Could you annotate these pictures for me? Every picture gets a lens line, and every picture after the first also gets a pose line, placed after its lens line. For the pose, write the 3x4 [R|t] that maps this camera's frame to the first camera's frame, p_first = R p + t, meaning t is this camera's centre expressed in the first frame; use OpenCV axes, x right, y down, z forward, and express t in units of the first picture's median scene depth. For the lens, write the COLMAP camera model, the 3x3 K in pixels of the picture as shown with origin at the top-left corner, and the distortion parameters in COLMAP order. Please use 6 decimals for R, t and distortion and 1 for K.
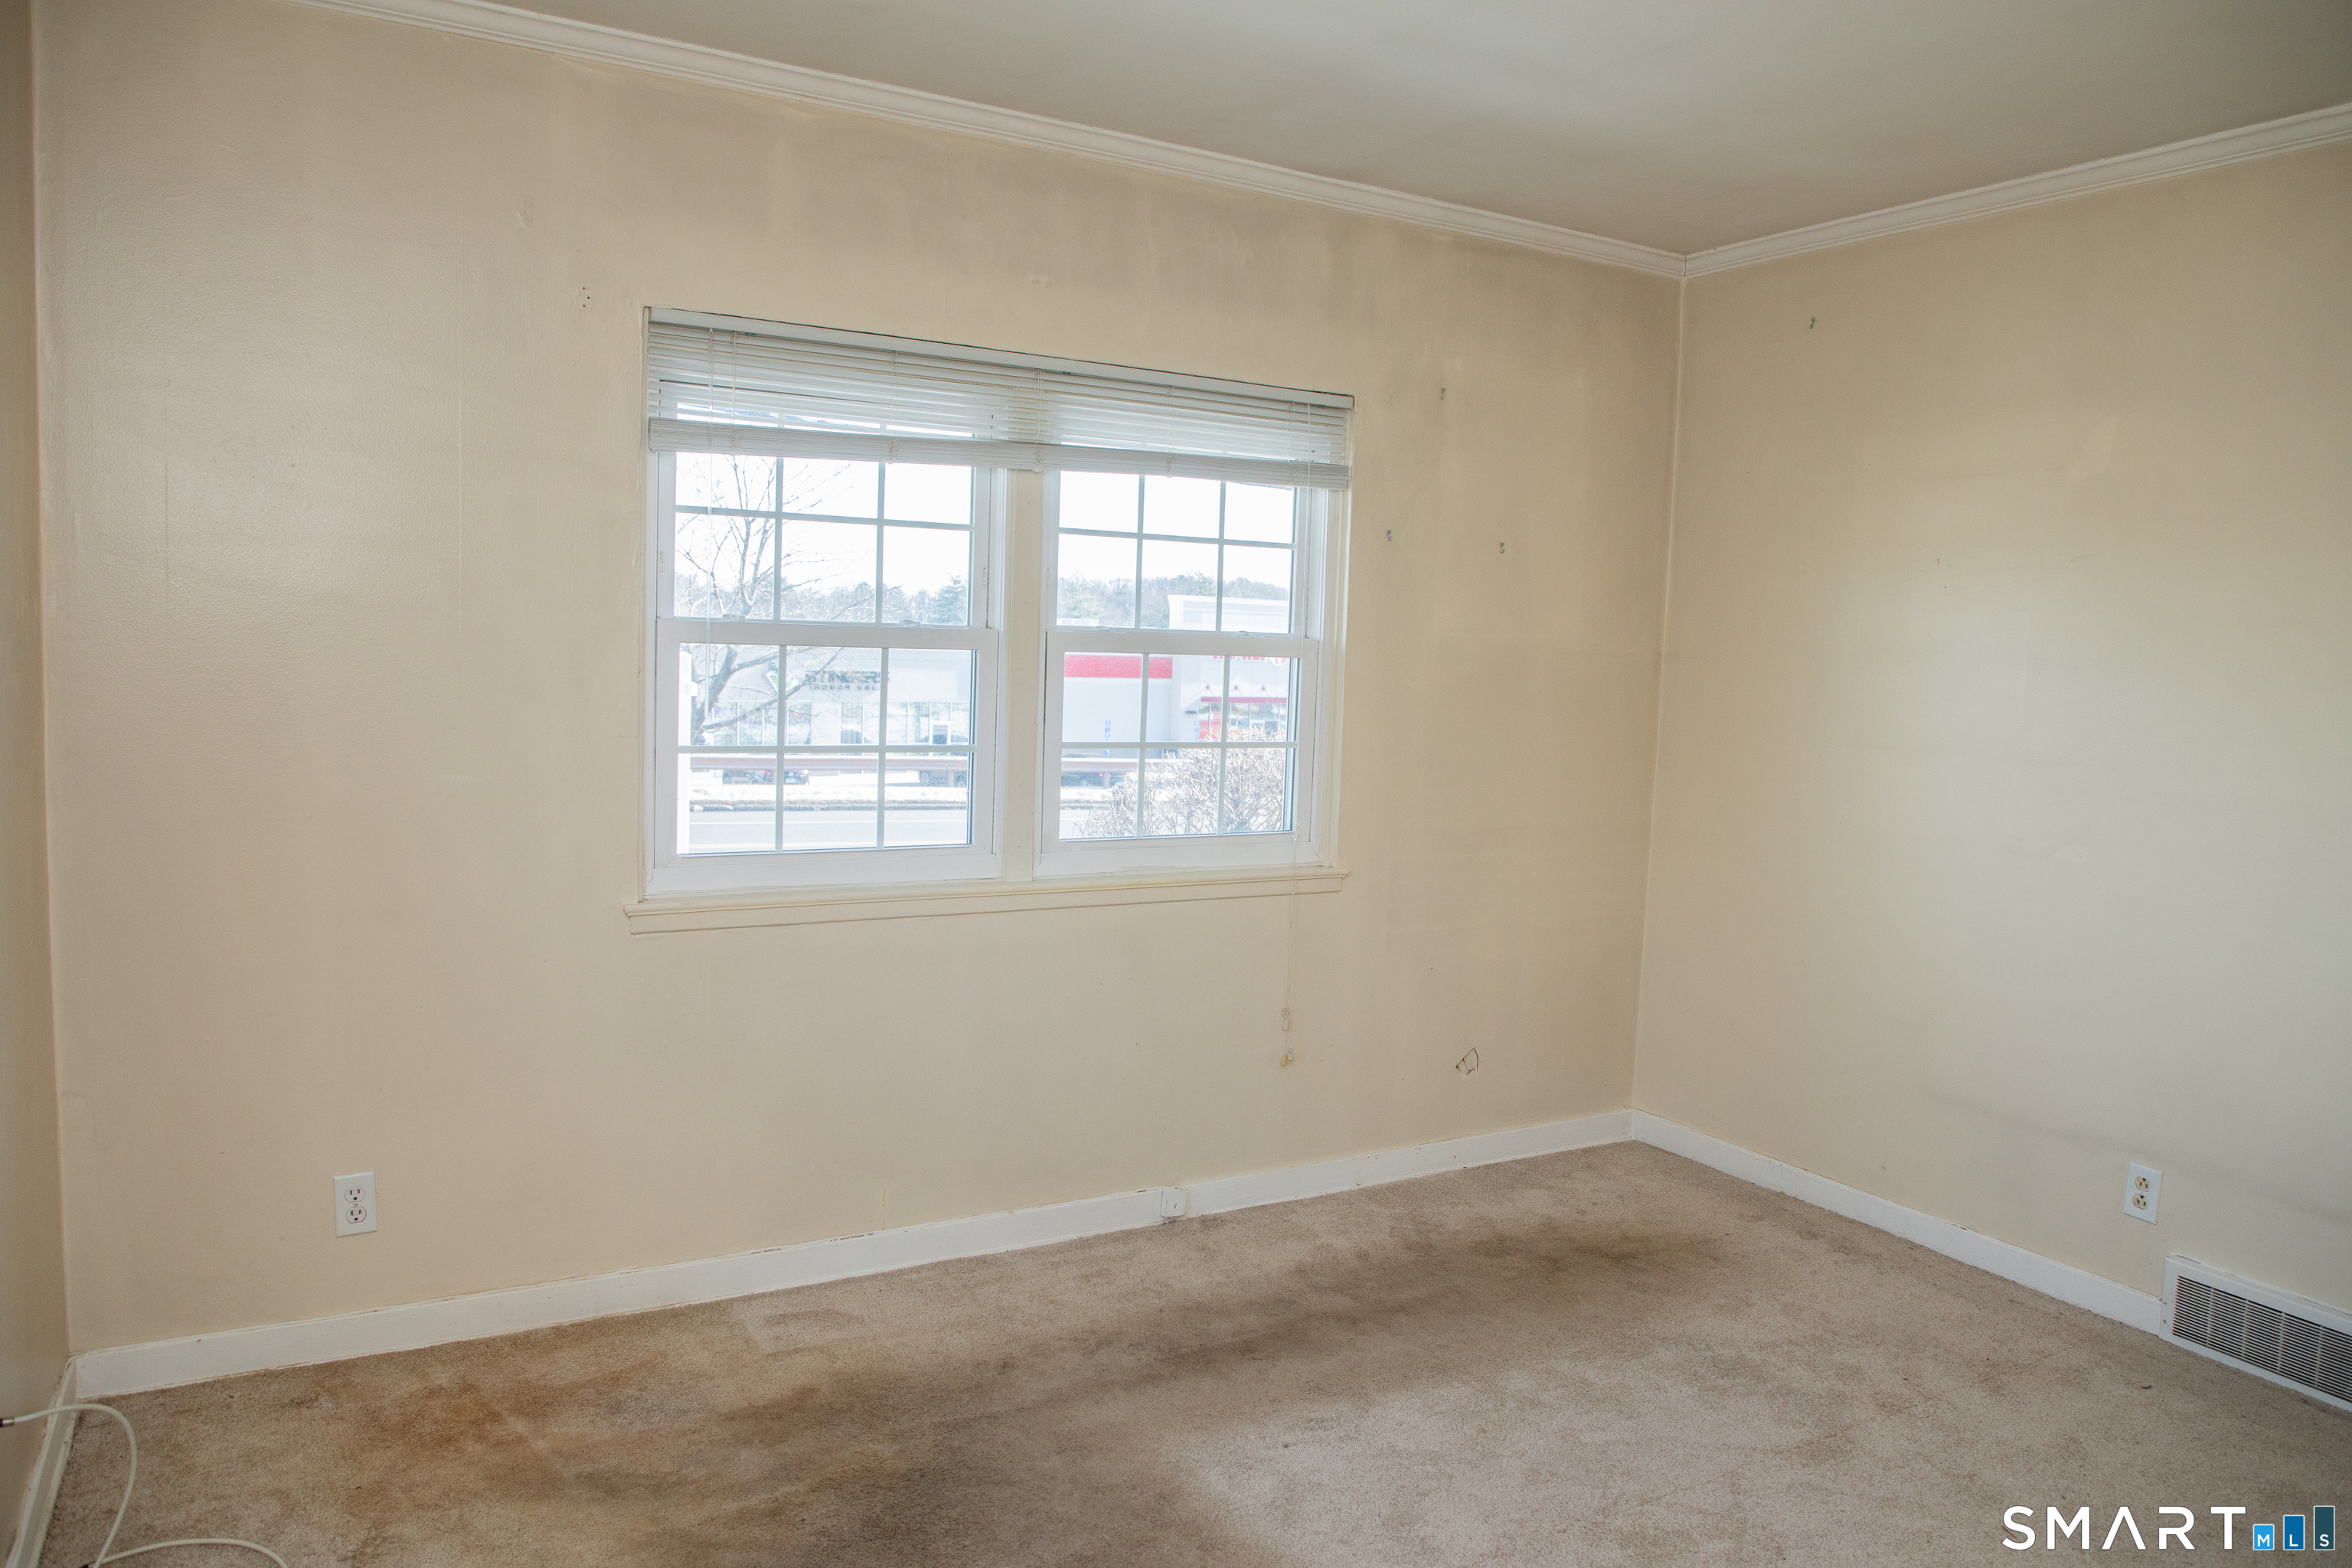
lens RADIAL K [[1592.3, 0, 1182.1], [0, 1592.3, 772.3], [0, 0, 1]] dist [-0.083115, 0.042783]
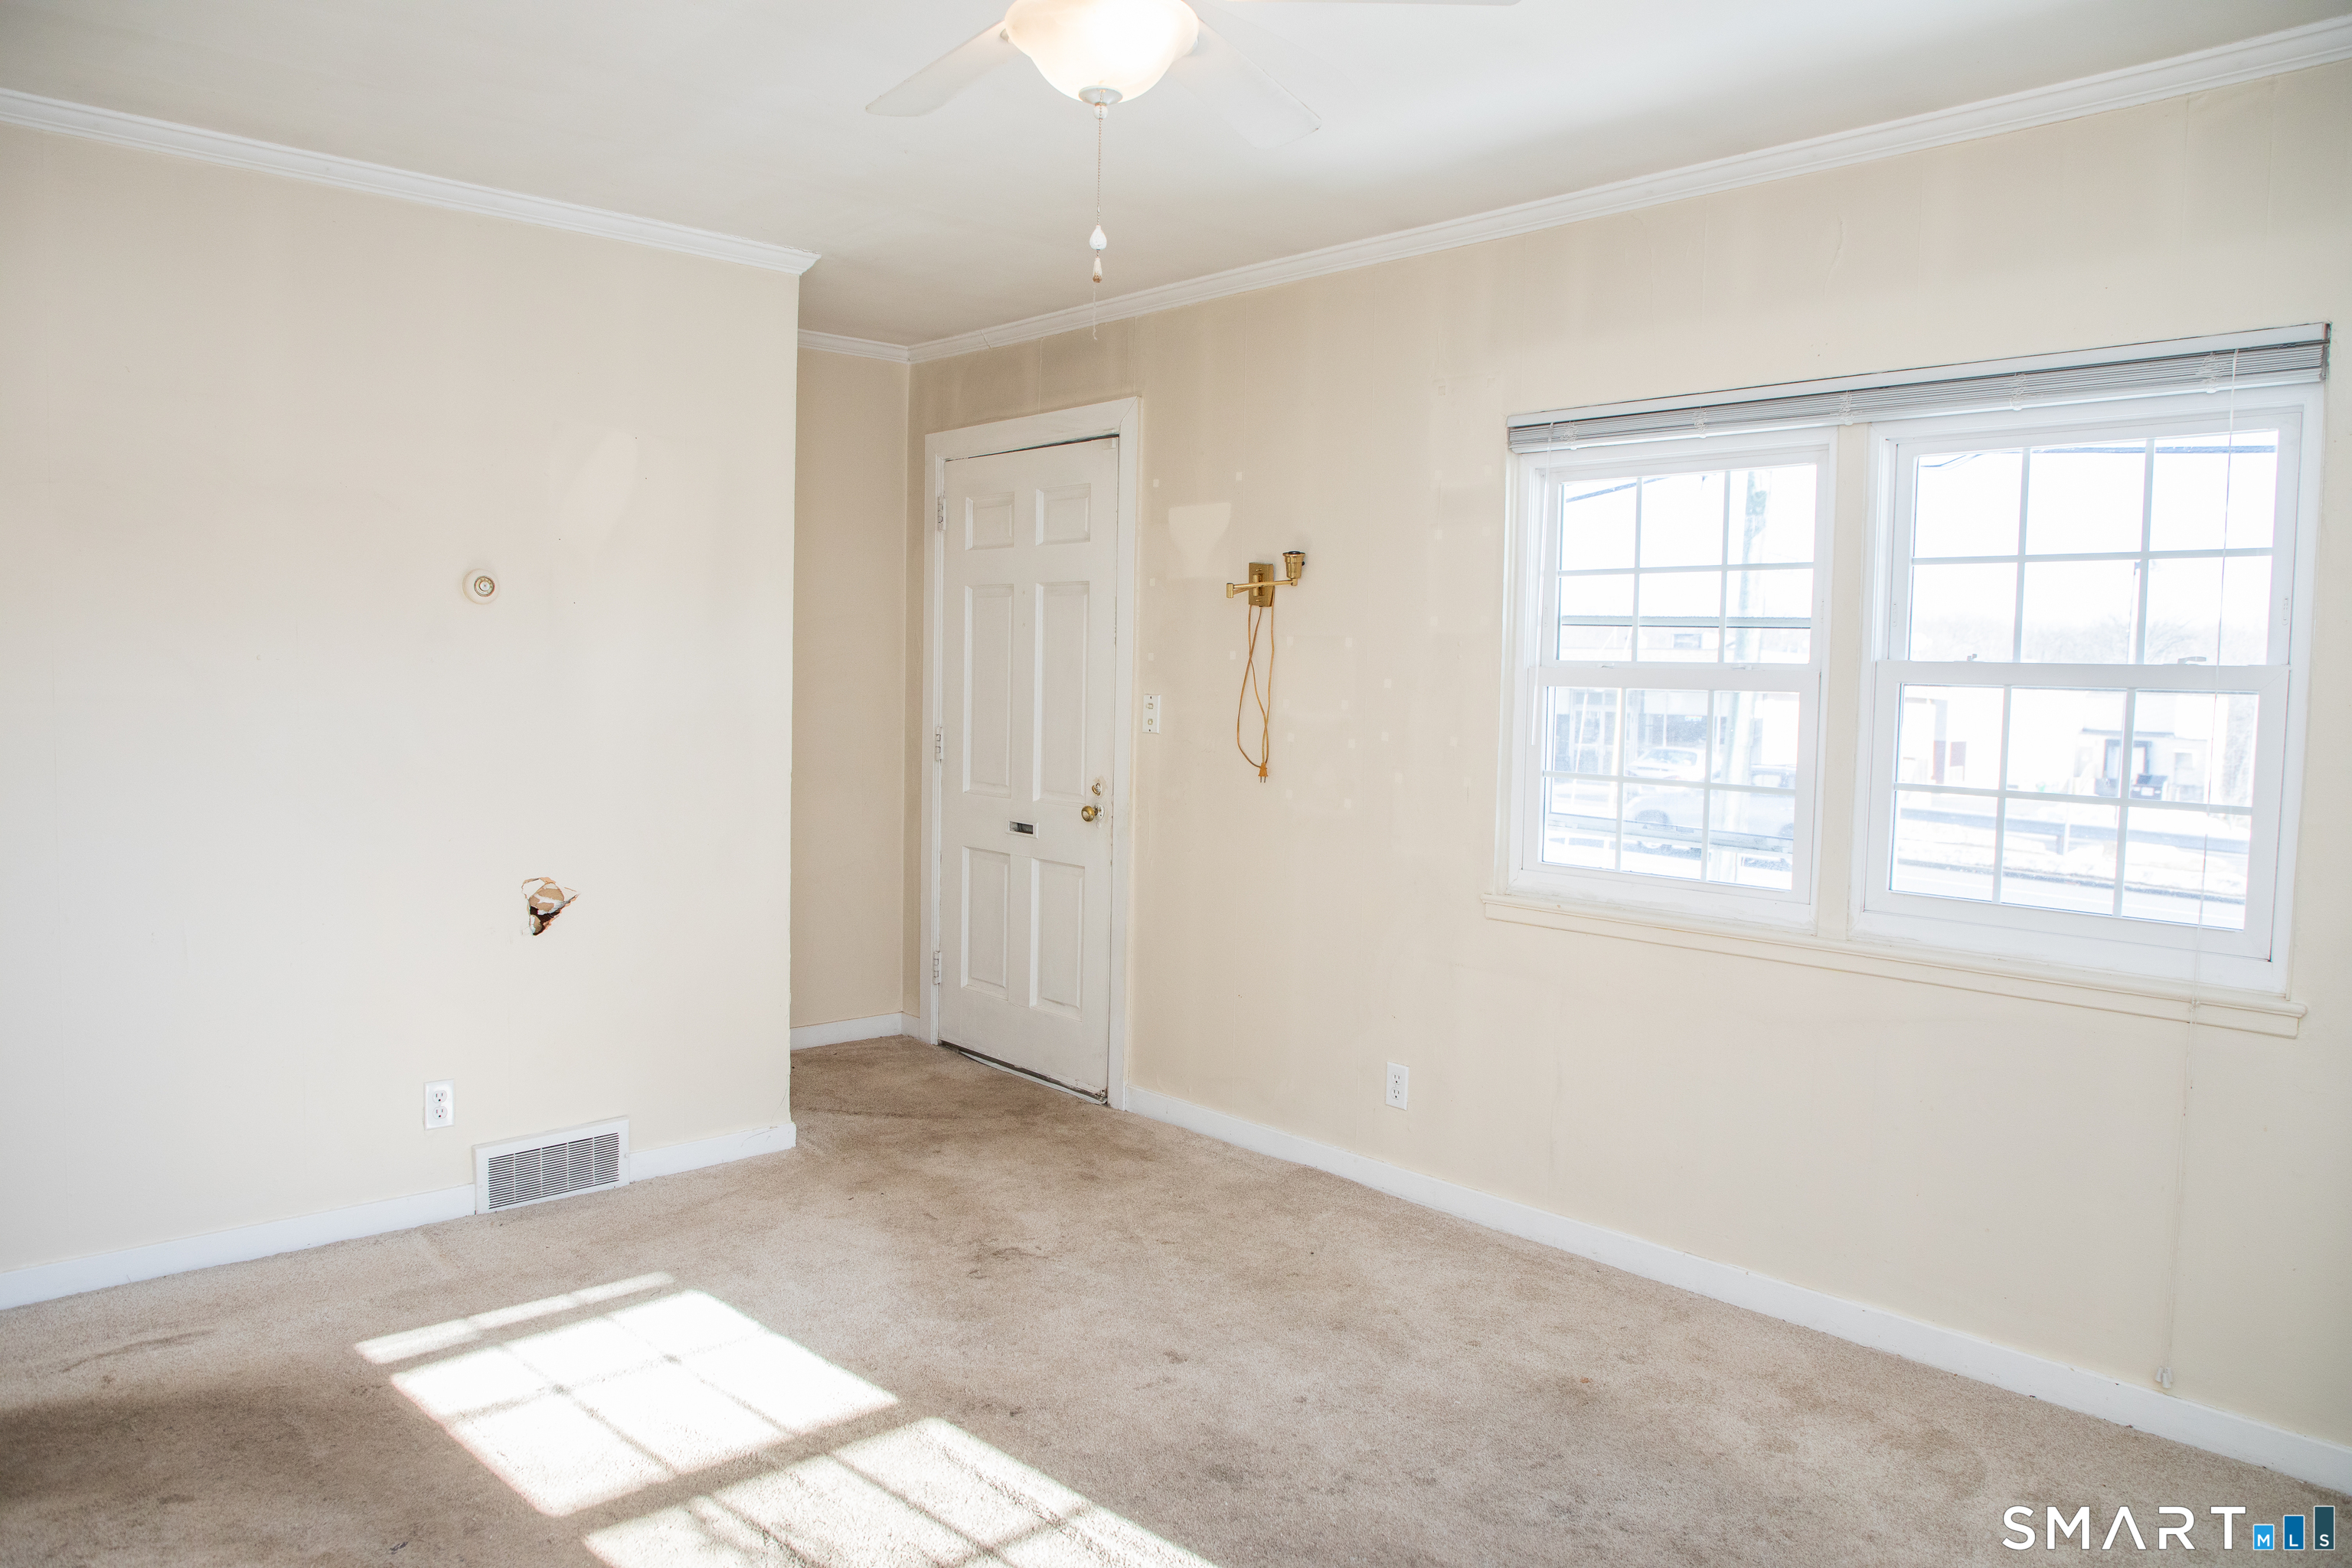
lens RADIAL K [[1592.3, 0, 1182.1], [0, 1592.3, 772.3], [0, 0, 1]] dist [-0.083115, 0.042783]
pose [[0.243444, 0.042326, -0.968991, 0.722531], [-0.086924, 0.995979, 0.021666, -0.015349], [0.966012, 0.078954, 0.246145, 0.404852]]
